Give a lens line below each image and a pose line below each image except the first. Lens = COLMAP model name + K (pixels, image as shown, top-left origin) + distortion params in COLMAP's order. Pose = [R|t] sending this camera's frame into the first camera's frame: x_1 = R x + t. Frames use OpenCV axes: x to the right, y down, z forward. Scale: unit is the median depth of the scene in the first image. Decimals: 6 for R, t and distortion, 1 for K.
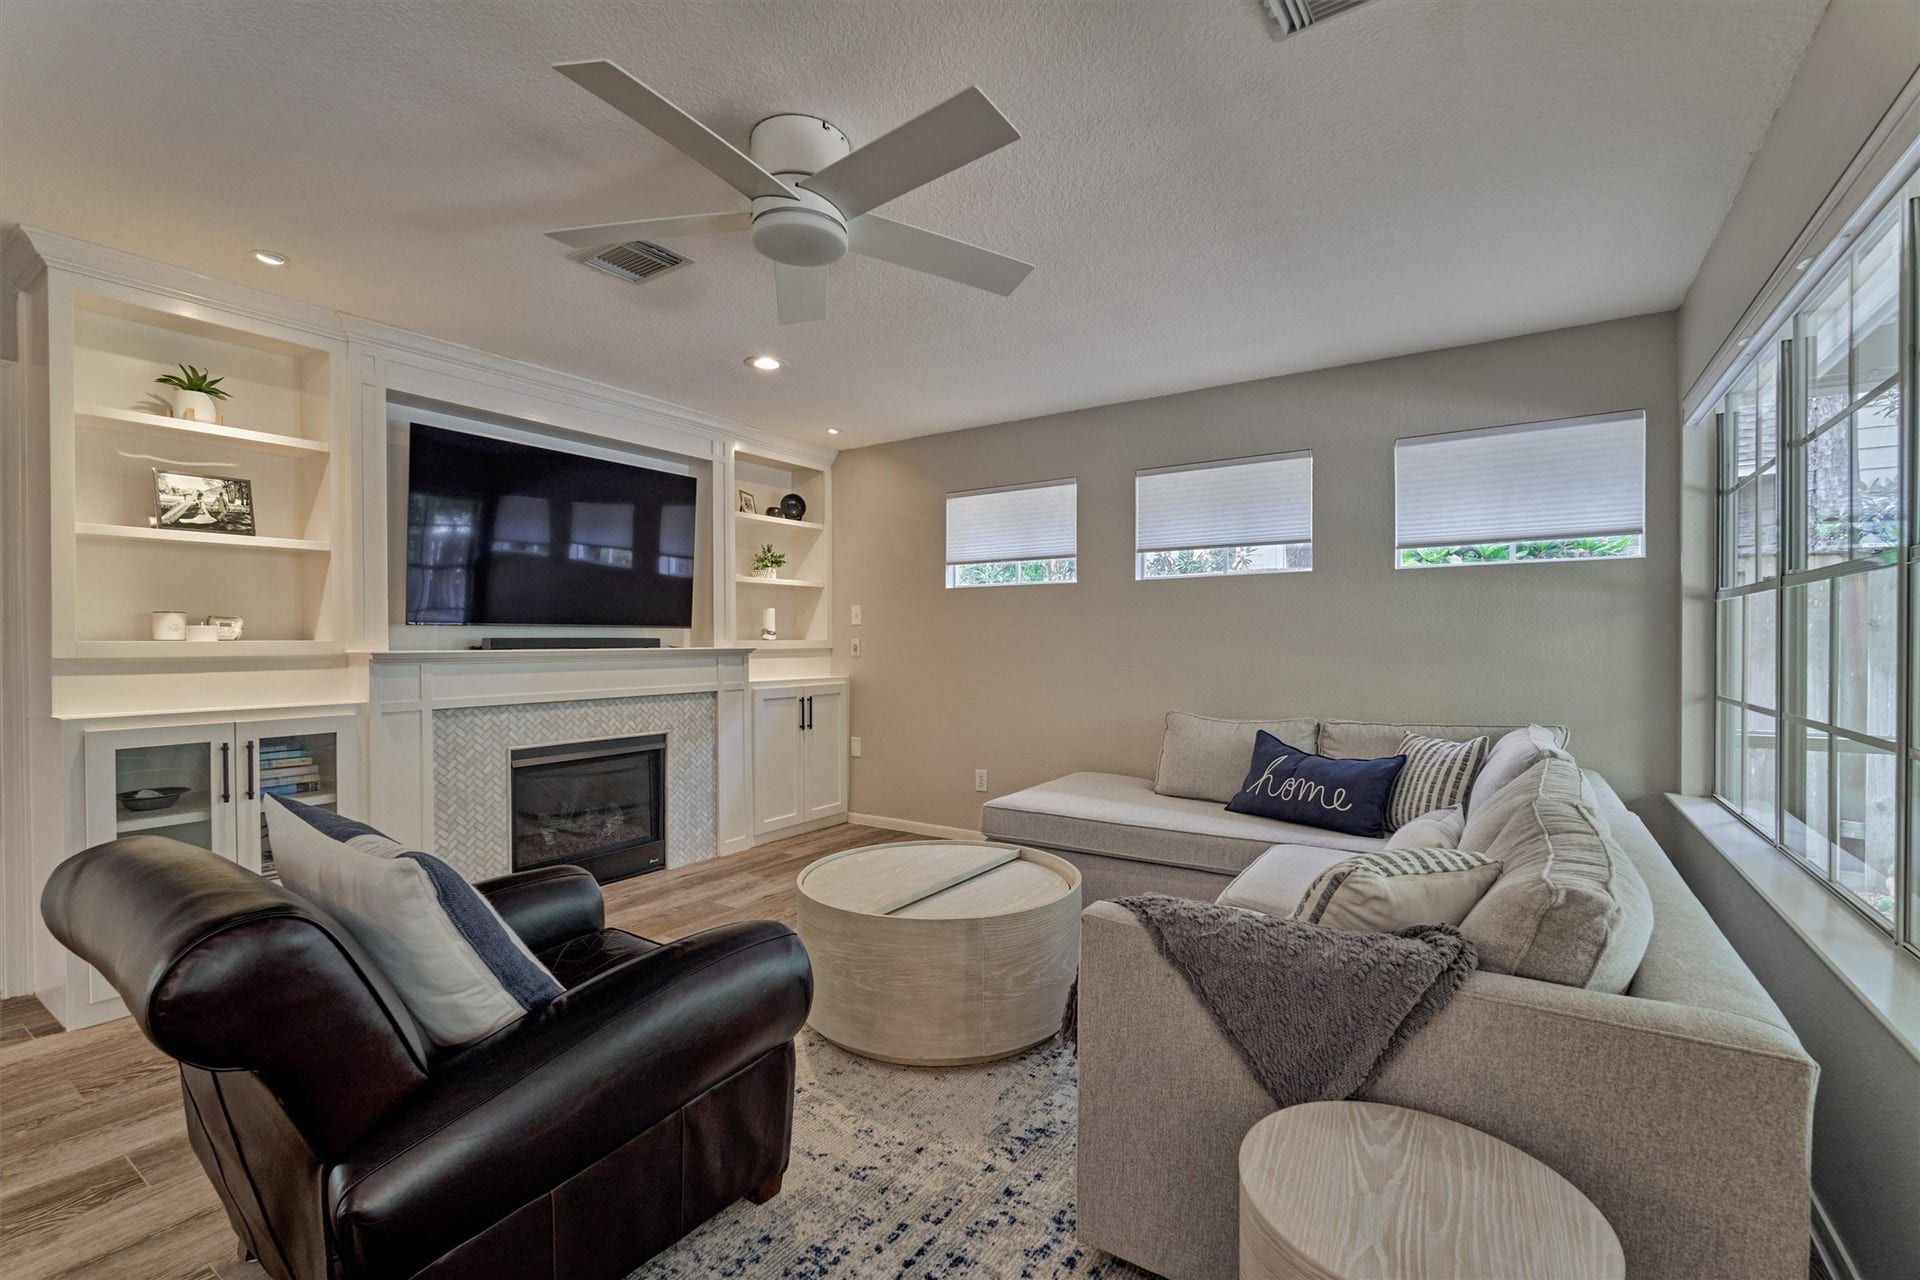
lens RADIAL K [[841.1, 0, 959.5], [0, 841.1, 636.5], [0, 0, 1]] dist [-0.001013, 0.000258]
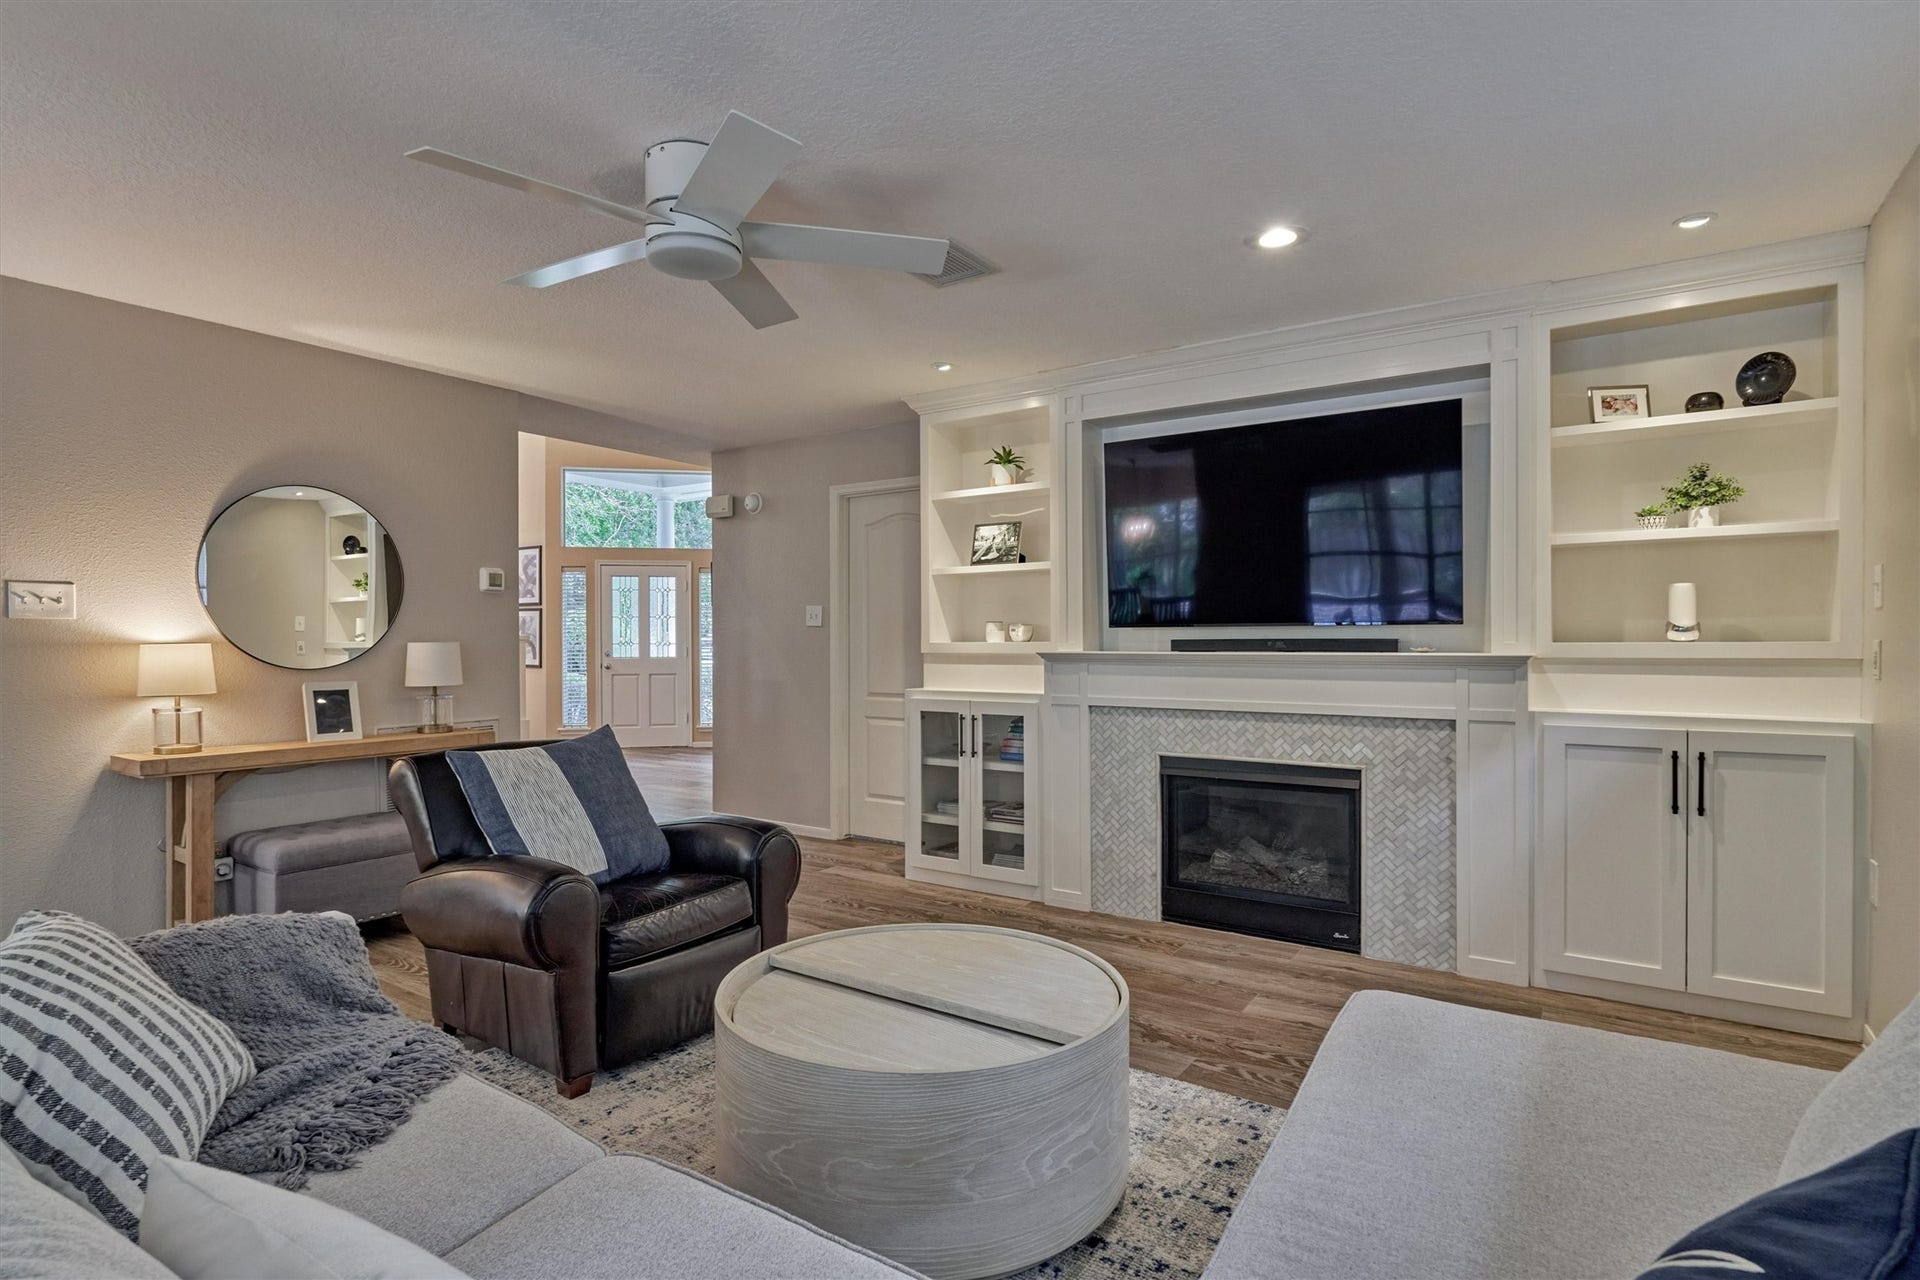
lens RADIAL K [[948.2, 0, 996.9], [0, 948.2, 649.0], [0, 0, 1]] dist [-0.002172, -0.000409]
pose [[0.017208, 0.009754, -0.999804, 0.519658], [0.004605, 0.999941, 0.009834, 0.000898], [0.999841, -0.004774, 0.017162, 0.743119]]
